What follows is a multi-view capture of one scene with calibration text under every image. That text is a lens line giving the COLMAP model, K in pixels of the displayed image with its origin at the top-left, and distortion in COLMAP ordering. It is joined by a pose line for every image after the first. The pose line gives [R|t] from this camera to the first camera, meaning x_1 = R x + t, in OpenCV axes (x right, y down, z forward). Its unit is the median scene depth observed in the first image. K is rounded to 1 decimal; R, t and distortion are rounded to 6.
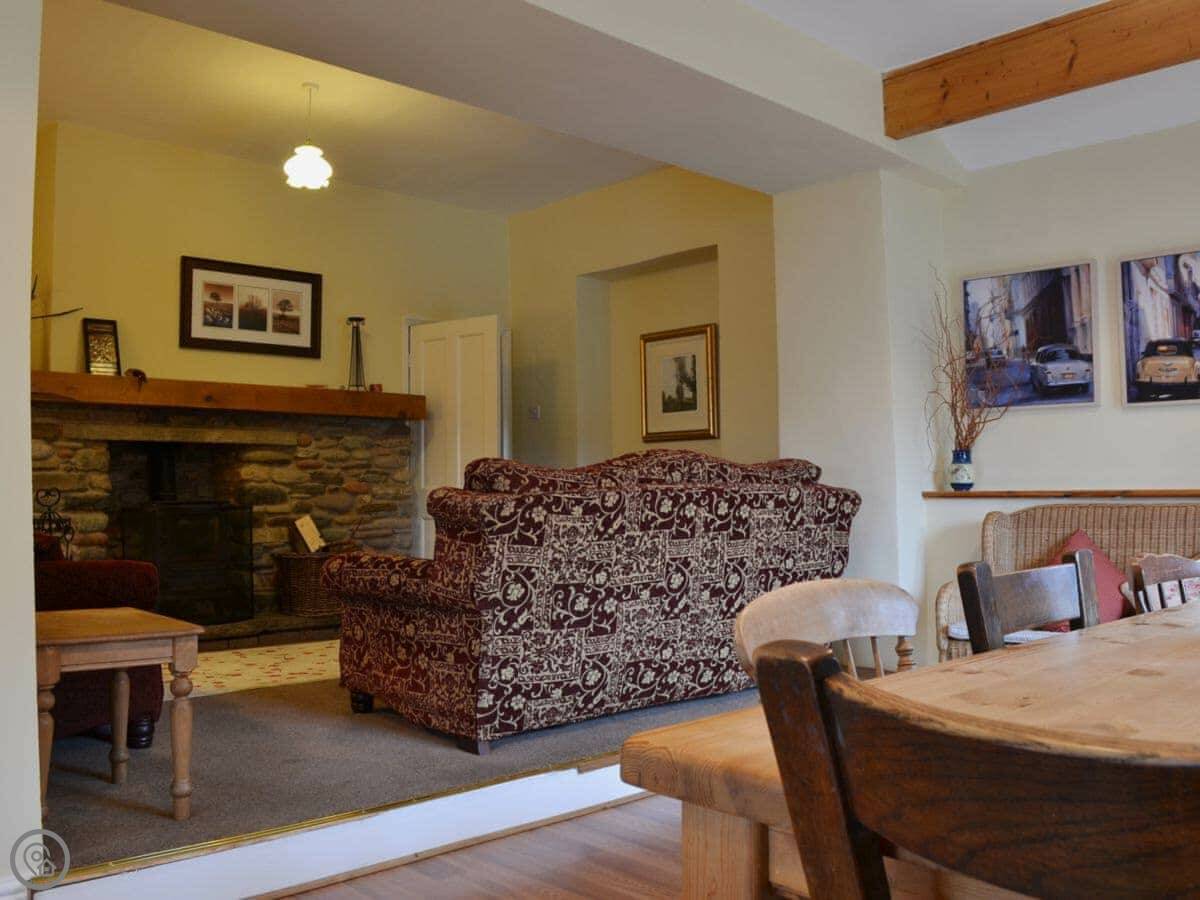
lens RADIAL K [[1010.8, 0, 600.0], [0, 1010.8, 450.0], [0, 0, 1]] dist [-0.172357, 0.001907]
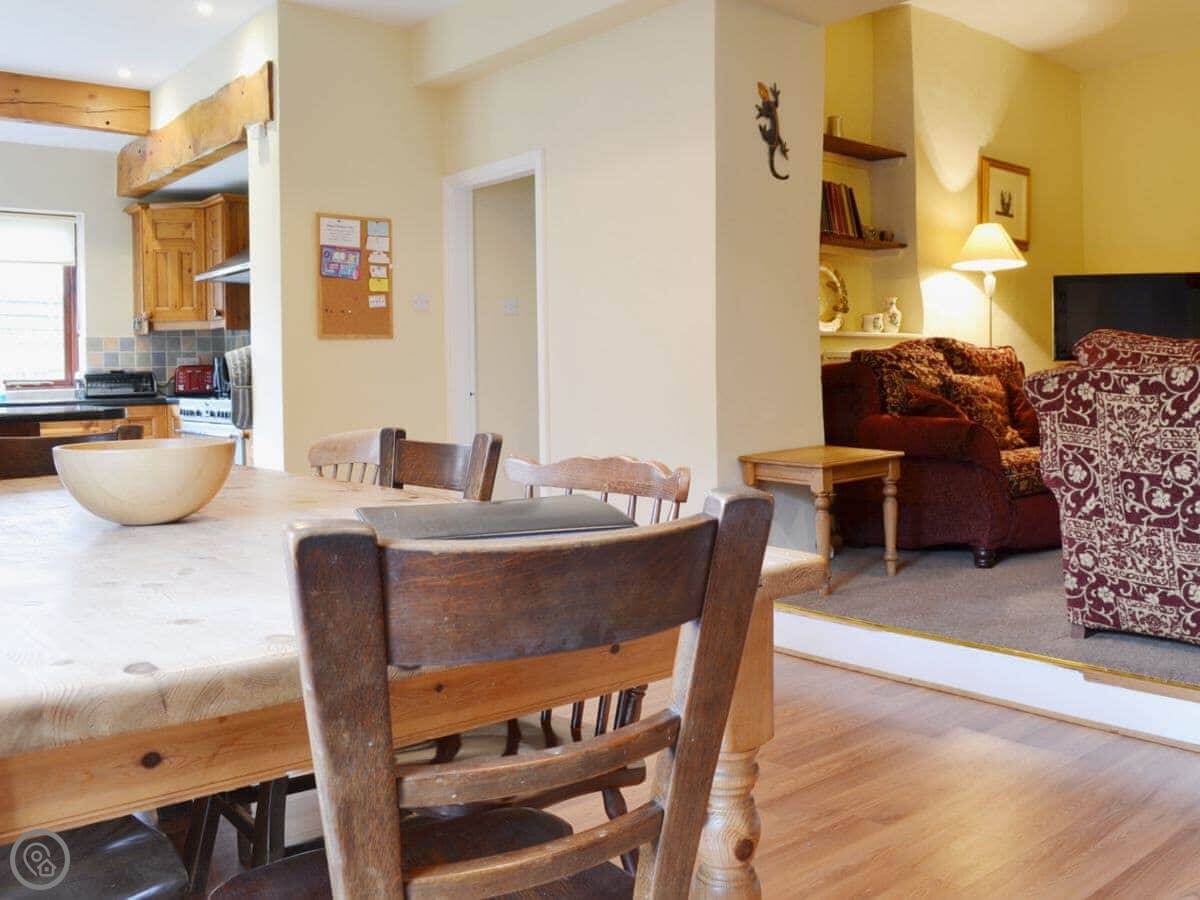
lens RADIAL K [[1010.8, 0, 600.0], [0, 1010.8, 450.0], [0, 0, 1]] dist [-0.172357, 0.001907]
pose [[-0.075136, 0.082217, -0.993778, 0.835015], [0.065630, 0.994842, 0.077343, 0.019081], [0.995011, -0.059411, -0.080144, 0.617019]]
